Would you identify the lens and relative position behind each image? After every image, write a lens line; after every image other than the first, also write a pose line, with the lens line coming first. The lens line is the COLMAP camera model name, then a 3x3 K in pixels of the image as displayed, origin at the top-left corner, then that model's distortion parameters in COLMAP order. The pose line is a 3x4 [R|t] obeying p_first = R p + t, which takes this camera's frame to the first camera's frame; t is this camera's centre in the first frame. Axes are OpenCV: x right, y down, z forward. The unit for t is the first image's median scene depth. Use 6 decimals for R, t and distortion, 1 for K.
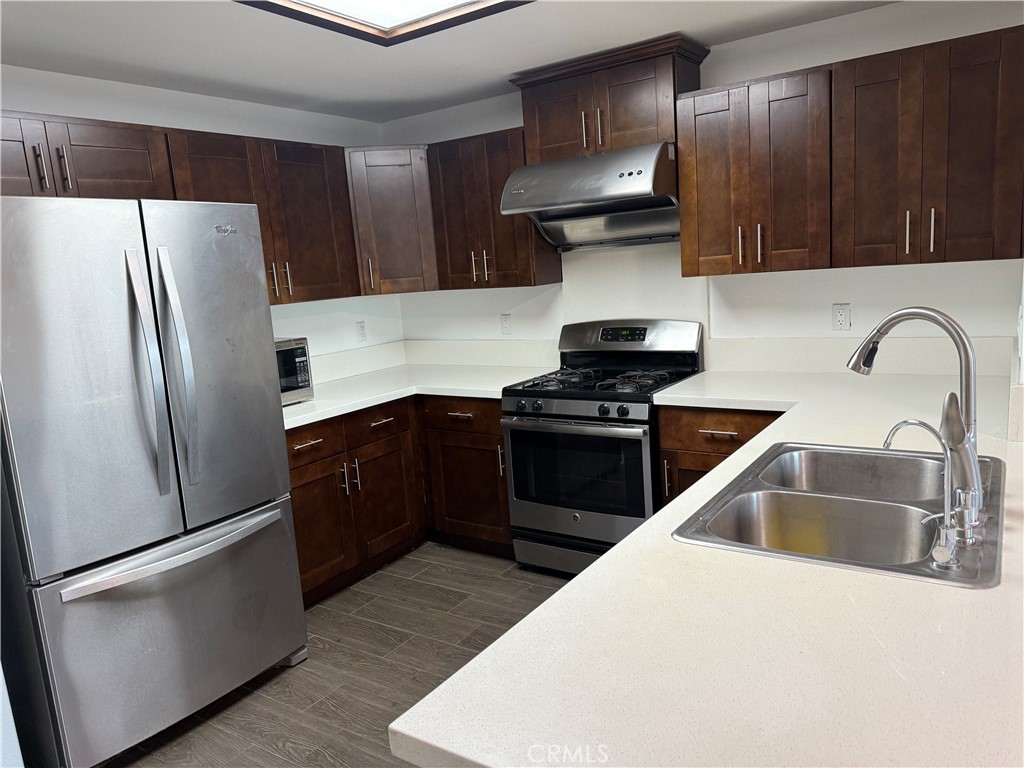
lens RADIAL K [[733.5, 0, 522.5], [0, 733.5, 386.4], [0, 0, 1]] dist [0.079641, -0.091561]
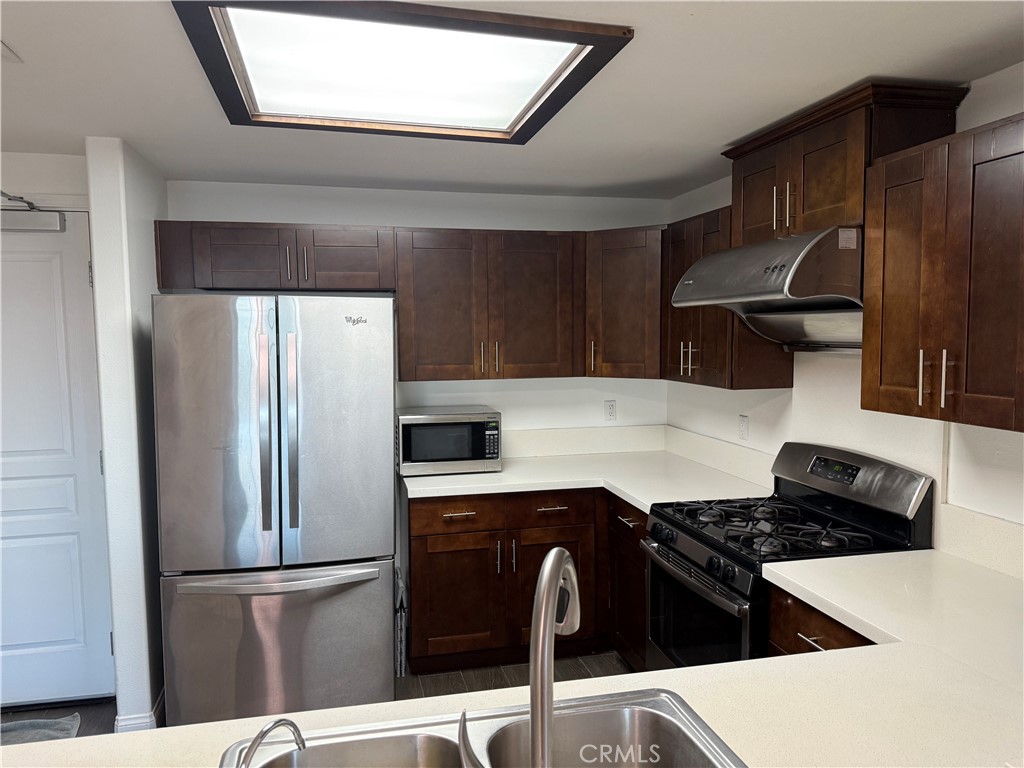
lens RADIAL K [[733.5, 0, 507.2], [0, 733.5, 374.4], [0, 0, 1]] dist [0.079641, -0.091561]
pose [[0.722467, 0.110937, -0.682447, 0.424361], [-0.159544, 0.987155, -0.008430, -0.113241], [0.672746, 0.114970, 0.730886, 0.232734]]
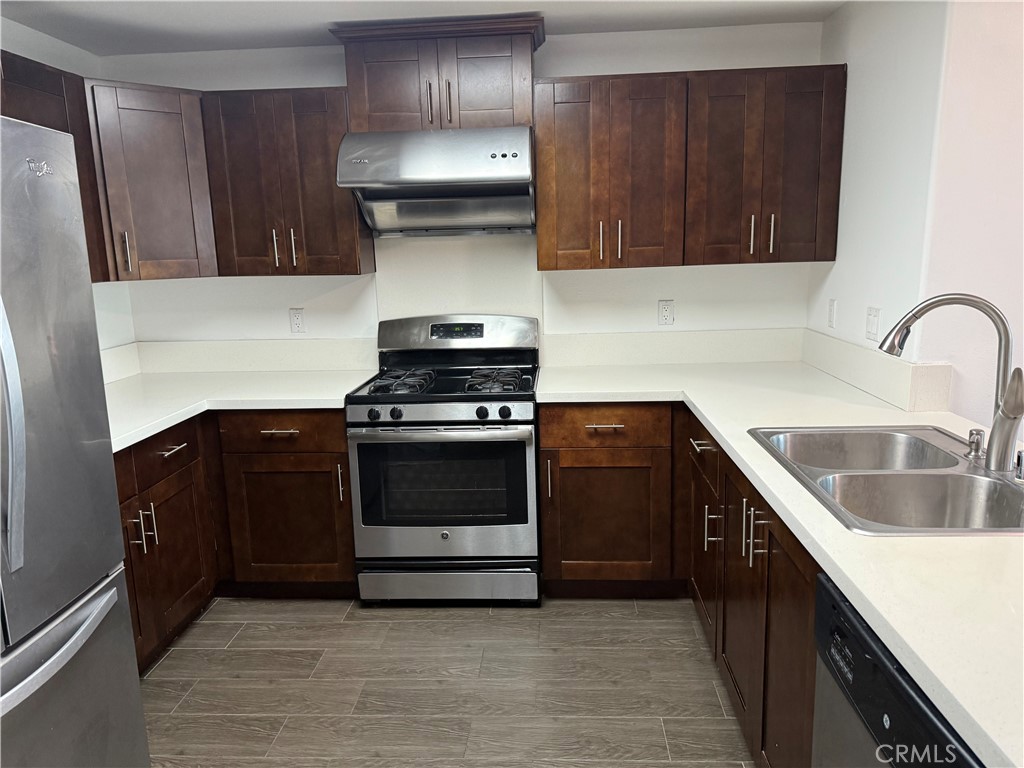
lens RADIAL K [[733.5, 0, 529.4], [0, 733.5, 386.1], [0, 0, 1]] dist [0.079641, -0.091561]
pose [[0.858911, -0.047580, 0.509910, -0.273649], [0.050559, 0.998689, 0.008025, -0.004279], [-0.509623, 0.018888, 0.860190, 0.169302]]
